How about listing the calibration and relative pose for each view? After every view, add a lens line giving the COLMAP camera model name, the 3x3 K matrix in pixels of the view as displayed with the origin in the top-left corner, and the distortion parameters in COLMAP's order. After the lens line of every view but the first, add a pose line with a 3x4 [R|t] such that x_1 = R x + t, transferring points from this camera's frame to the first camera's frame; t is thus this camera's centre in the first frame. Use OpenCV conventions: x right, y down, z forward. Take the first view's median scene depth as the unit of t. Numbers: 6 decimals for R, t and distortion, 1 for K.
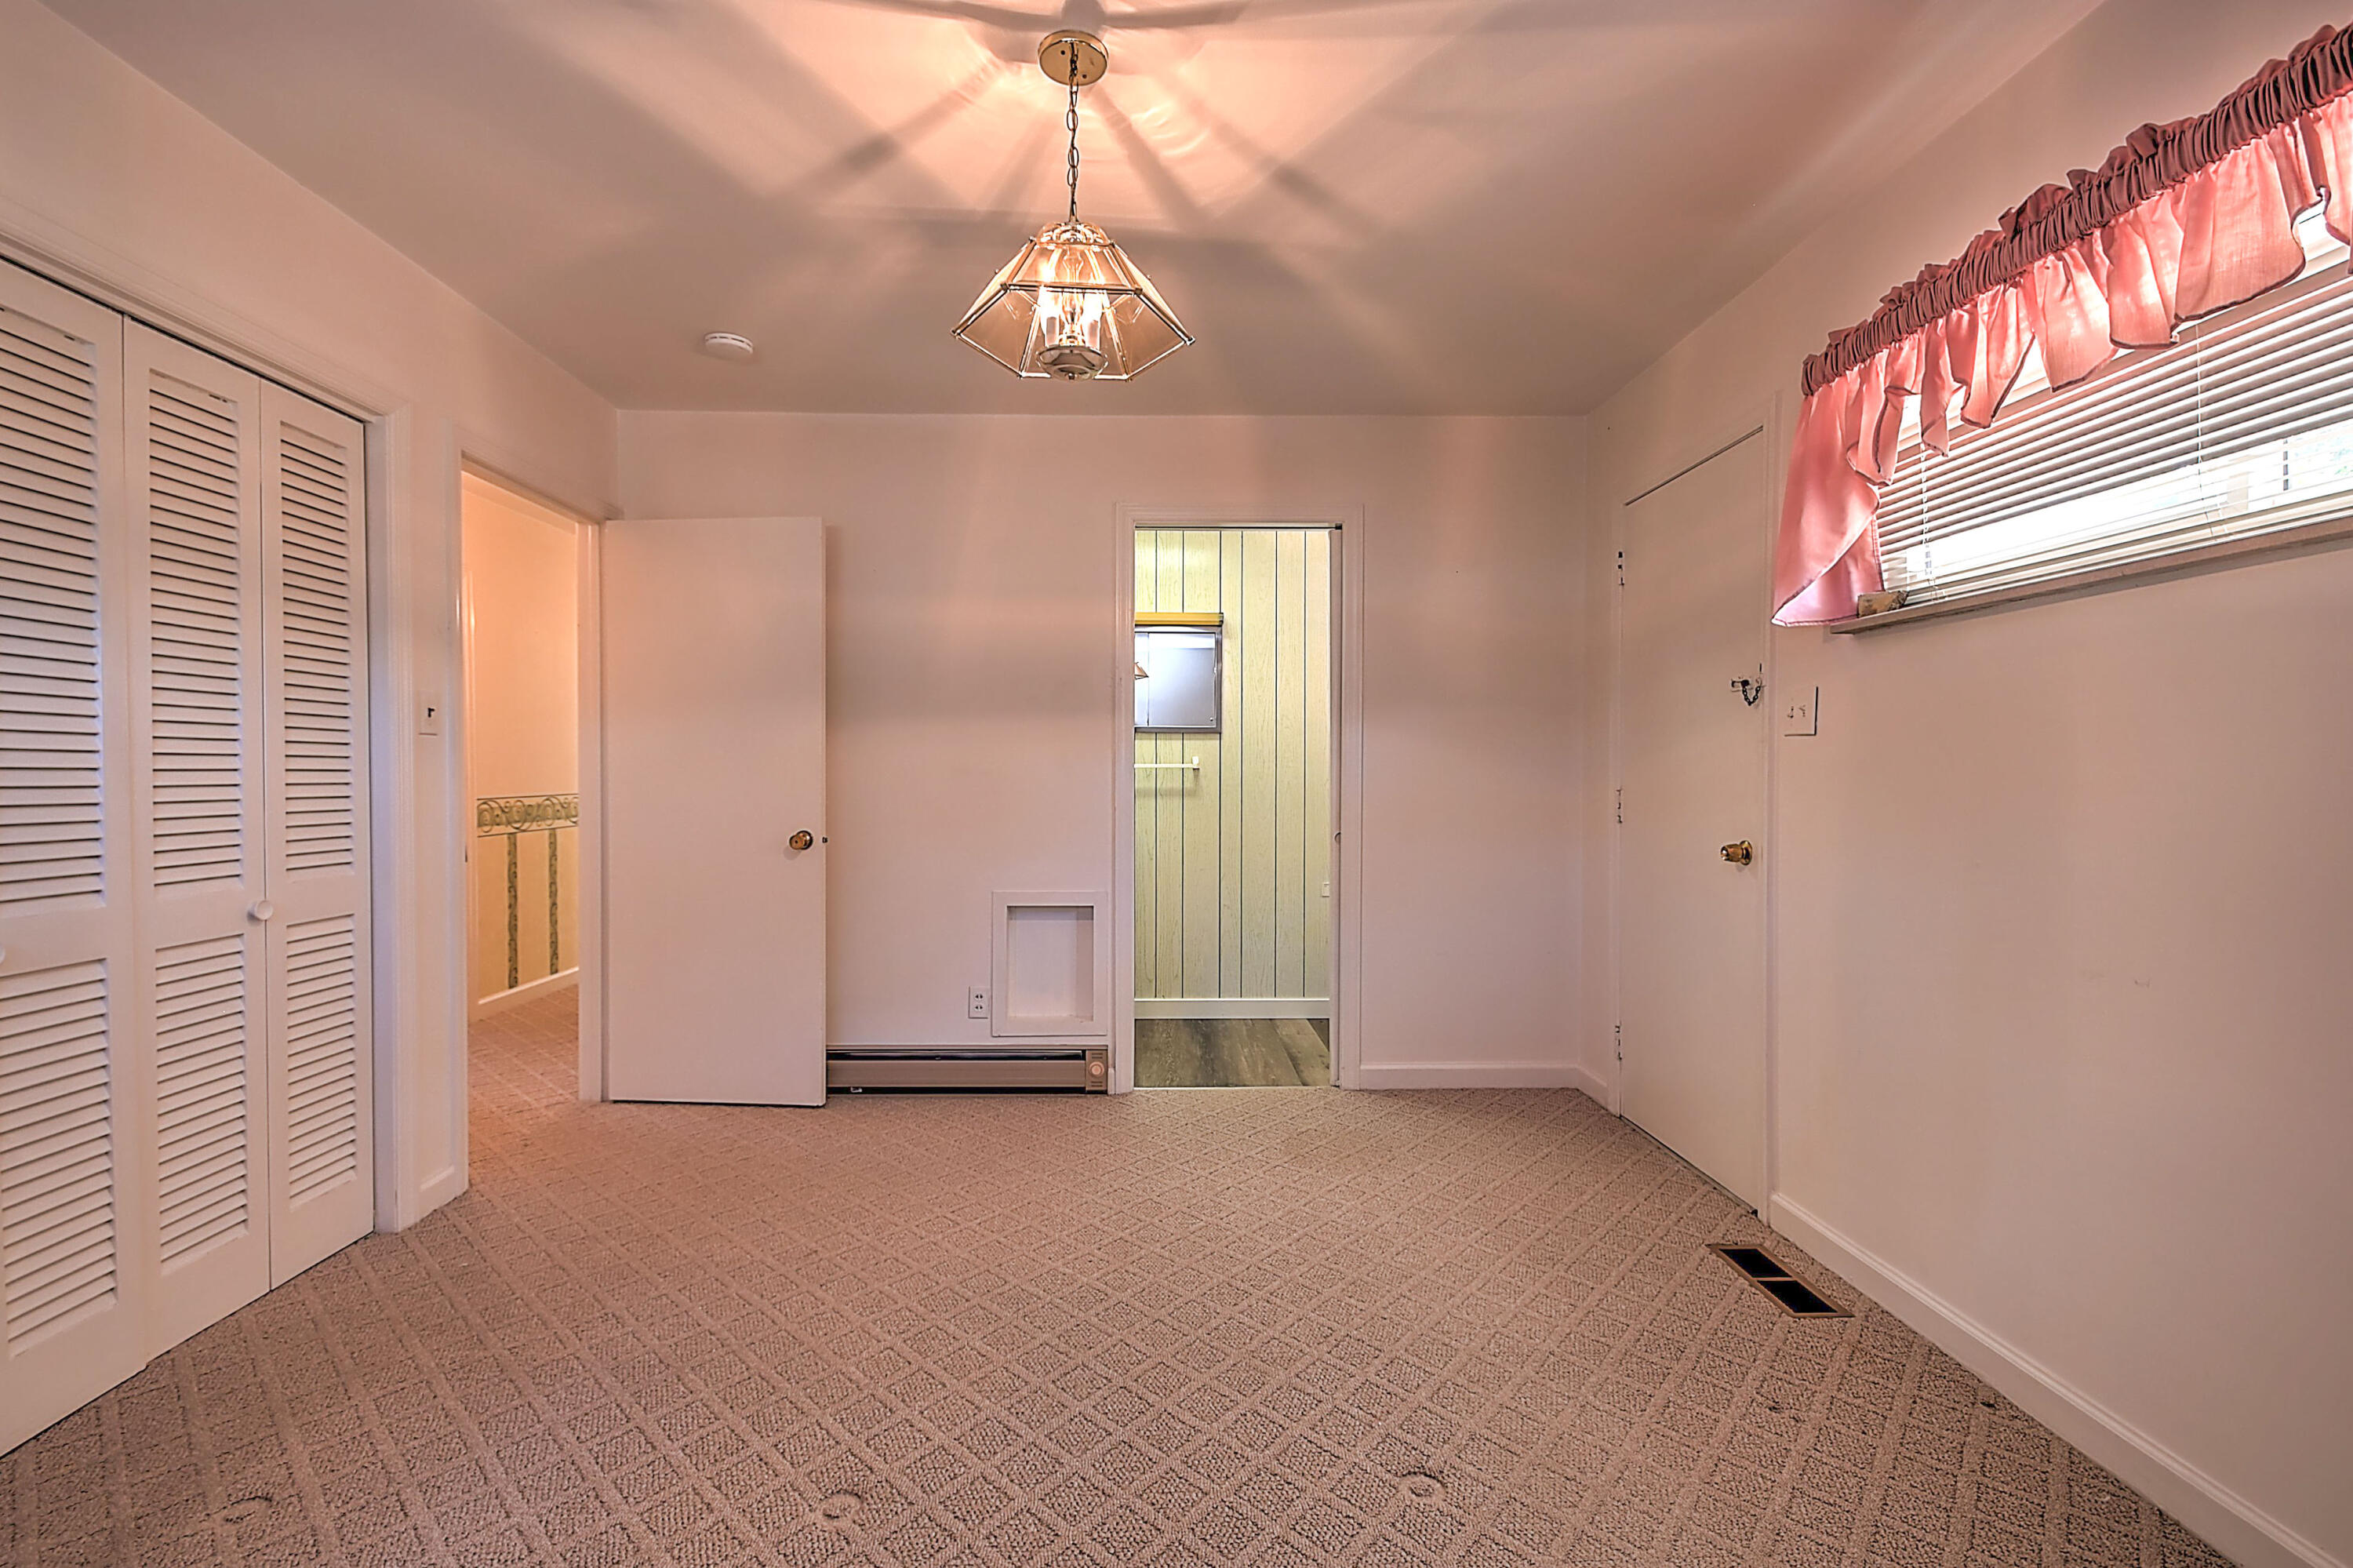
lens RADIAL K [[1025.3, 0, 1164.5], [0, 1025.3, 789.7], [0, 0, 1]] dist [0.010321, -0.004593]
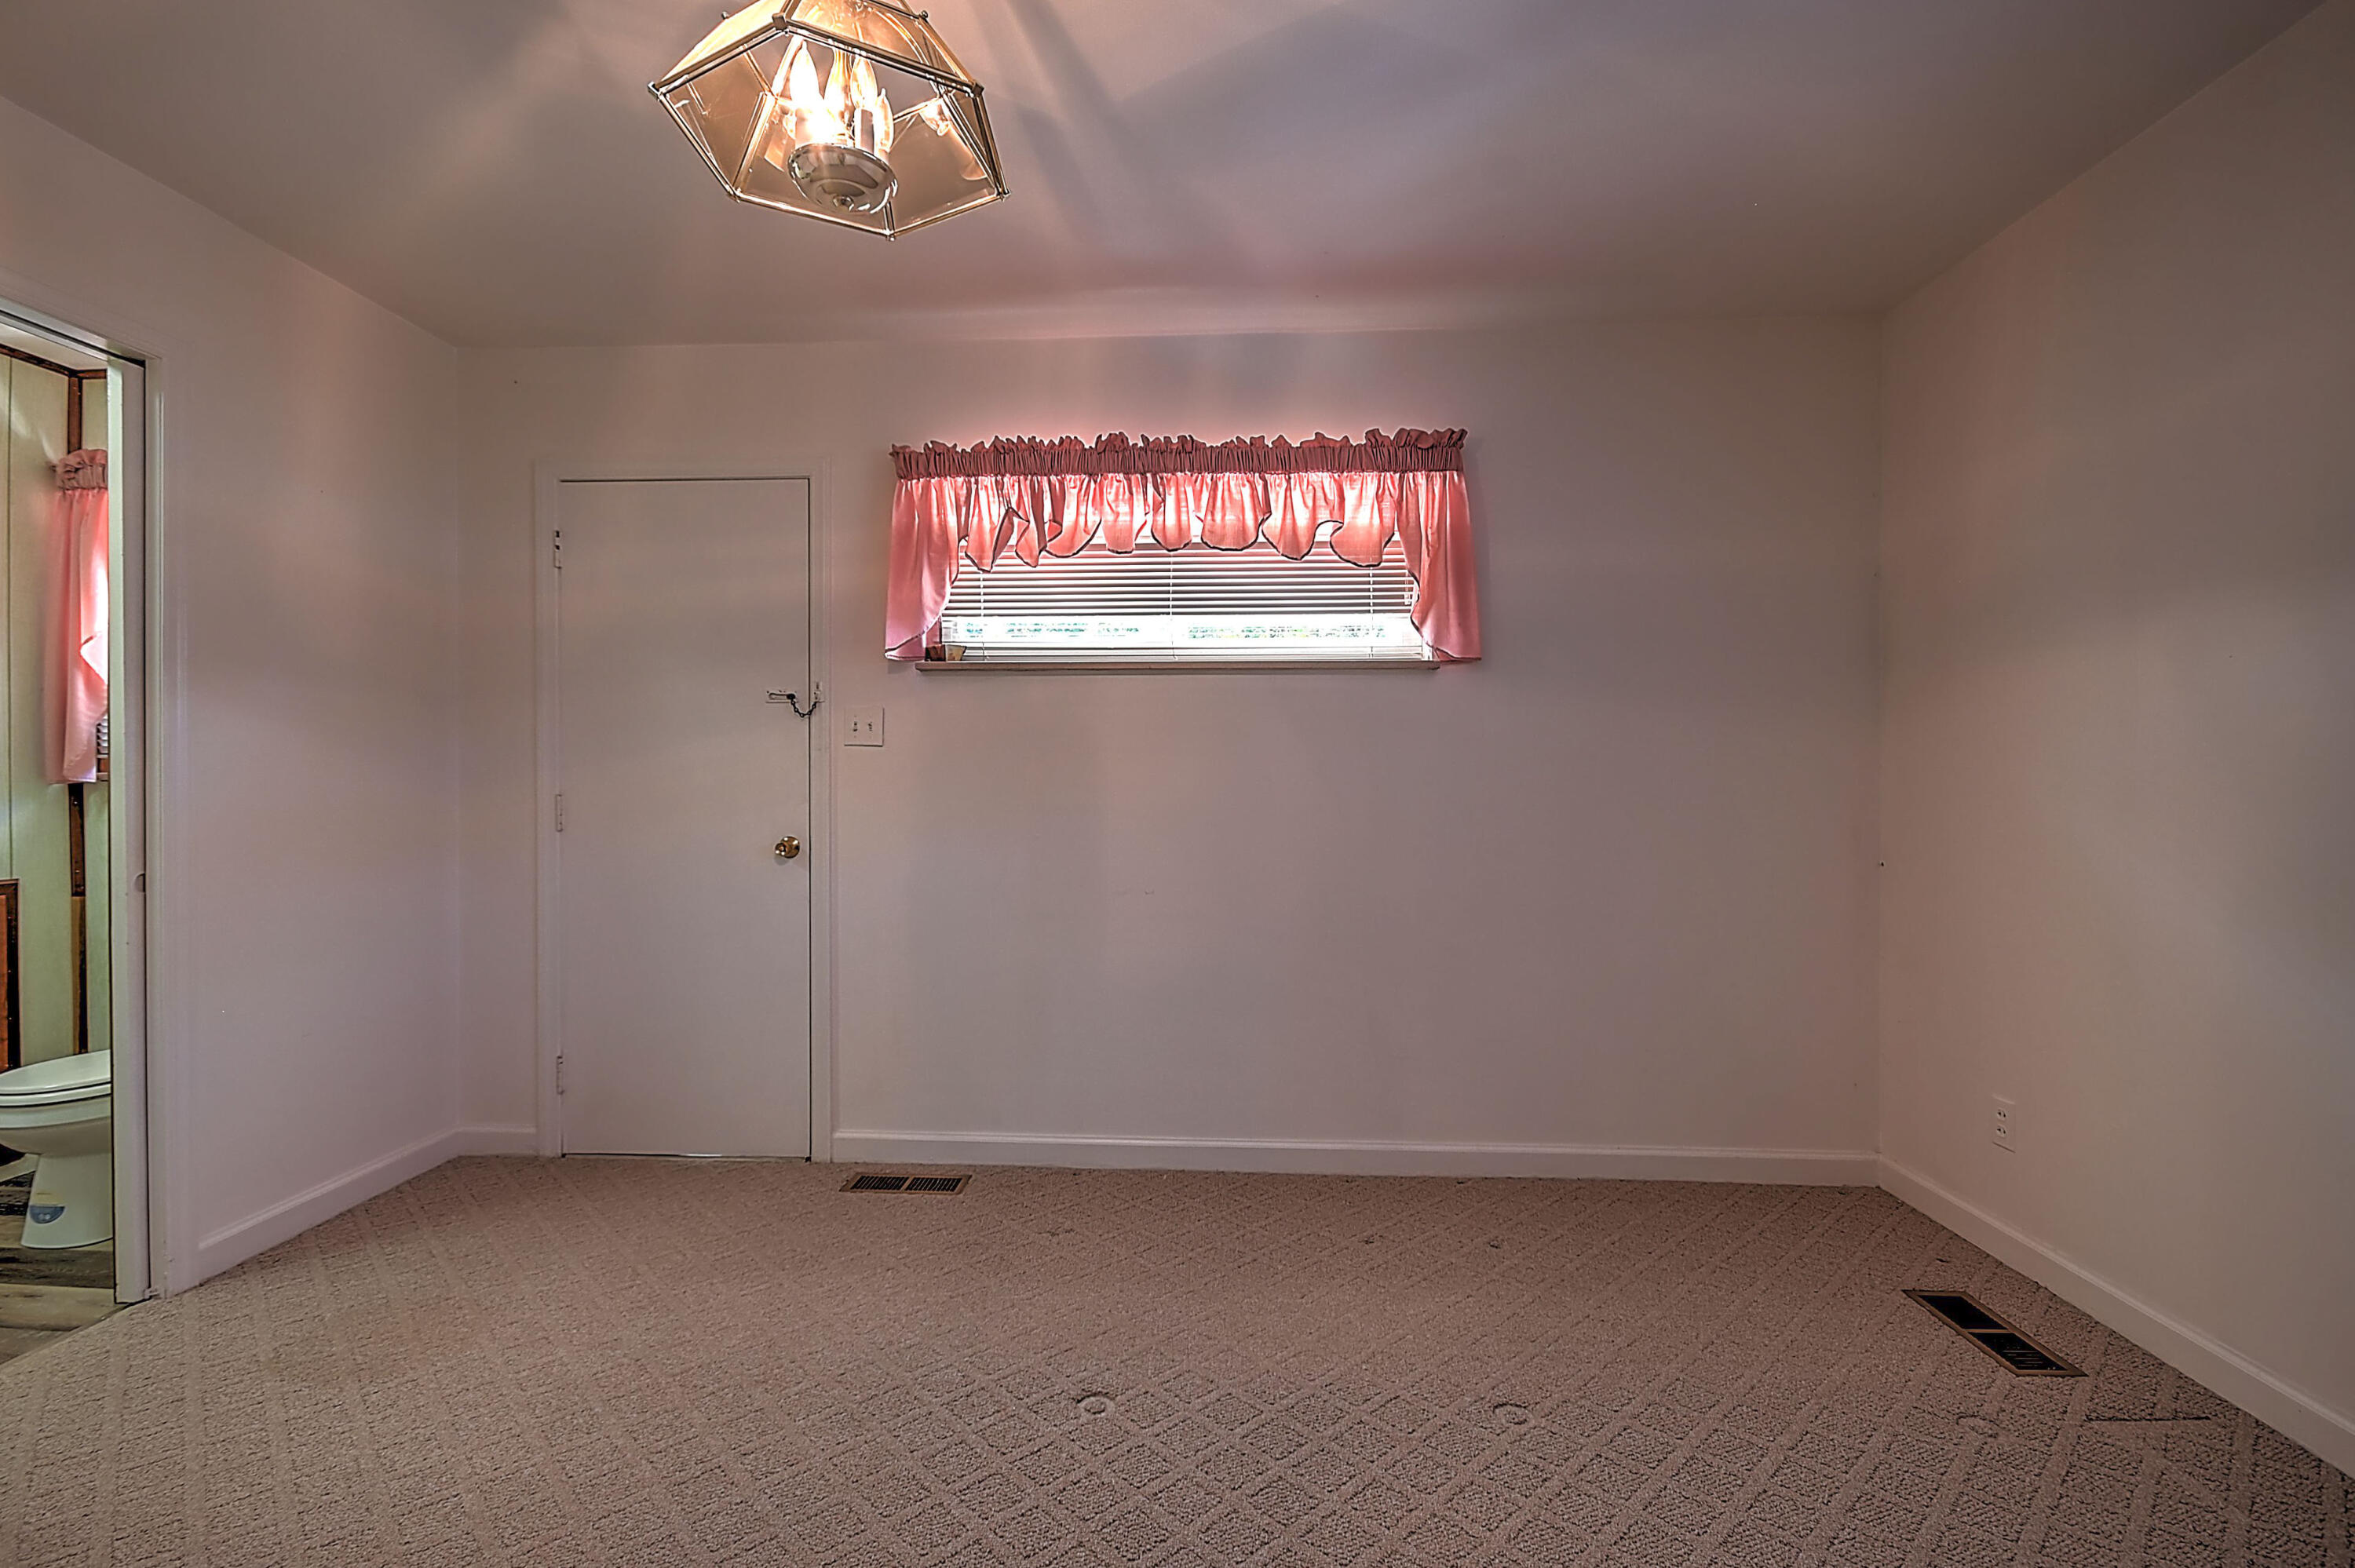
lens RADIAL K [[1026.0, 0, 1158.3], [0, 1026.0, 789.7], [0, 0, 1]] dist [0.010321, -0.004593]
pose [[0.083414, -0.007088, 0.996490, -0.562263], [0.014178, 0.999882, 0.005925, -0.002844], [-0.996414, 0.013634, 0.083505, 0.540429]]
